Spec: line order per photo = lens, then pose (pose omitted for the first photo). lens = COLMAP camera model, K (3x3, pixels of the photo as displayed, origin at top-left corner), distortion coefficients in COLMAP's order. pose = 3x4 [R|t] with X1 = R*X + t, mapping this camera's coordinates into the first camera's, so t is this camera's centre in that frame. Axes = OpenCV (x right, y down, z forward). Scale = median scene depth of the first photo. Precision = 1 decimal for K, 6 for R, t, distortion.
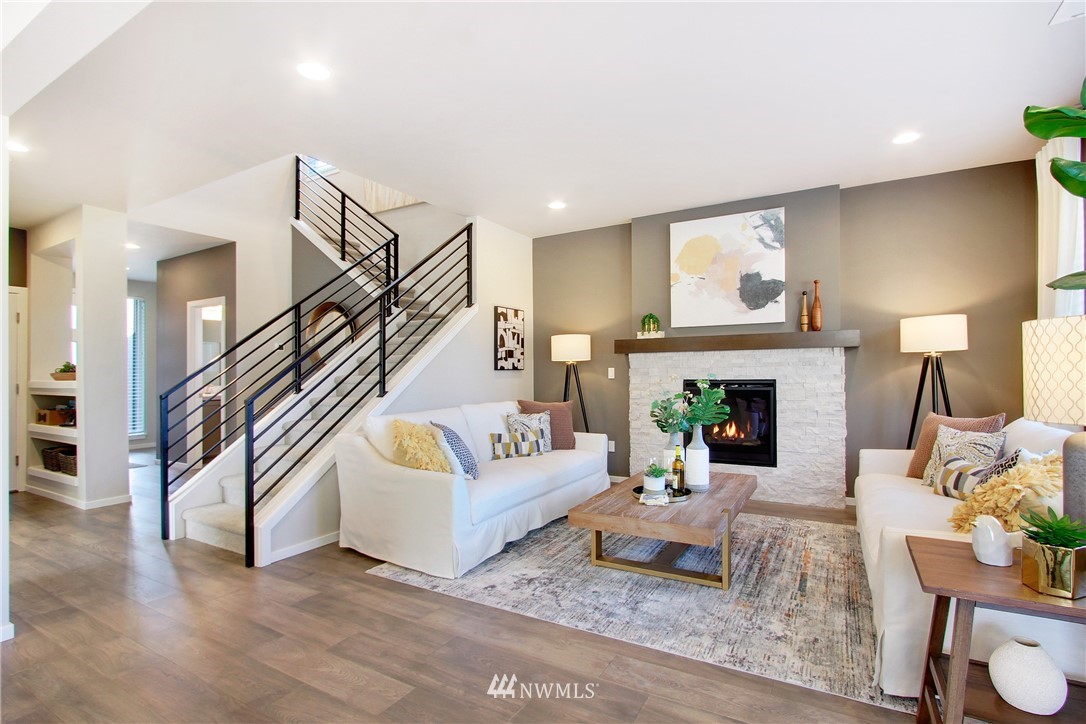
lens RADIAL K [[514.6, 0, 545.6], [0, 514.6, 365.4], [0, 0, 1]] dist [-0.021095, 0.000386]
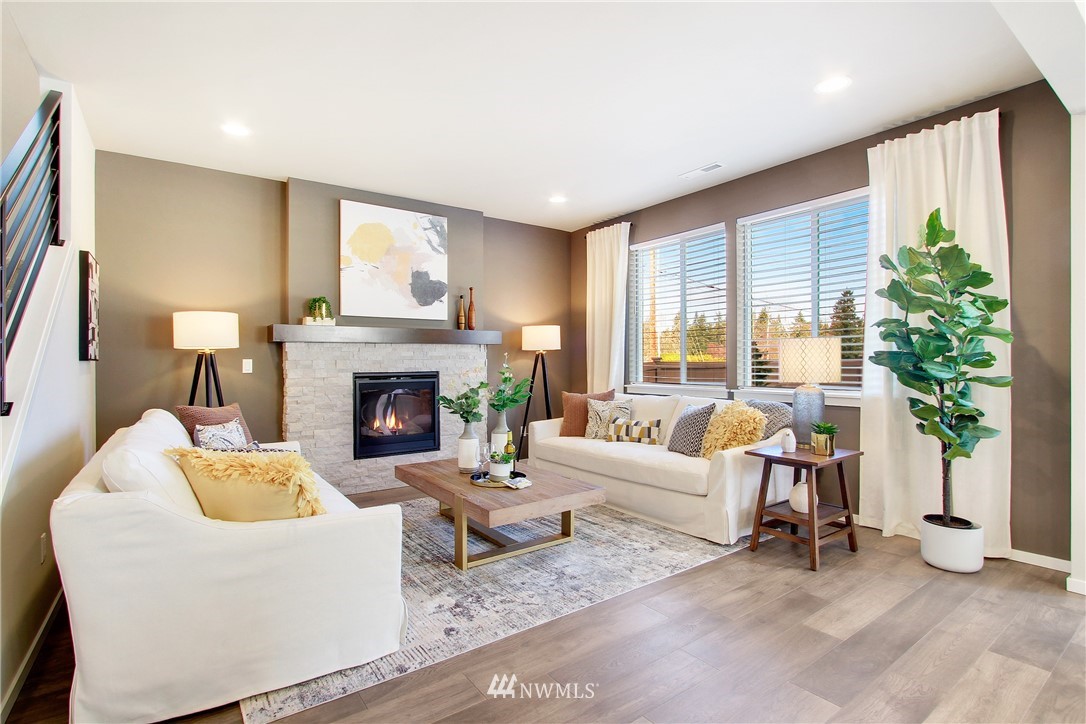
lens RADIAL K [[514.6, 0, 545.6], [0, 514.6, 365.4], [0, 0, 1]] dist [-0.021095, 0.000386]
pose [[0.416297, 0.001615, 0.909227, -0.710777], [-0.008471, 0.999962, 0.002103, 0.016402], [-0.909189, -0.008578, 0.416295, 0.498656]]
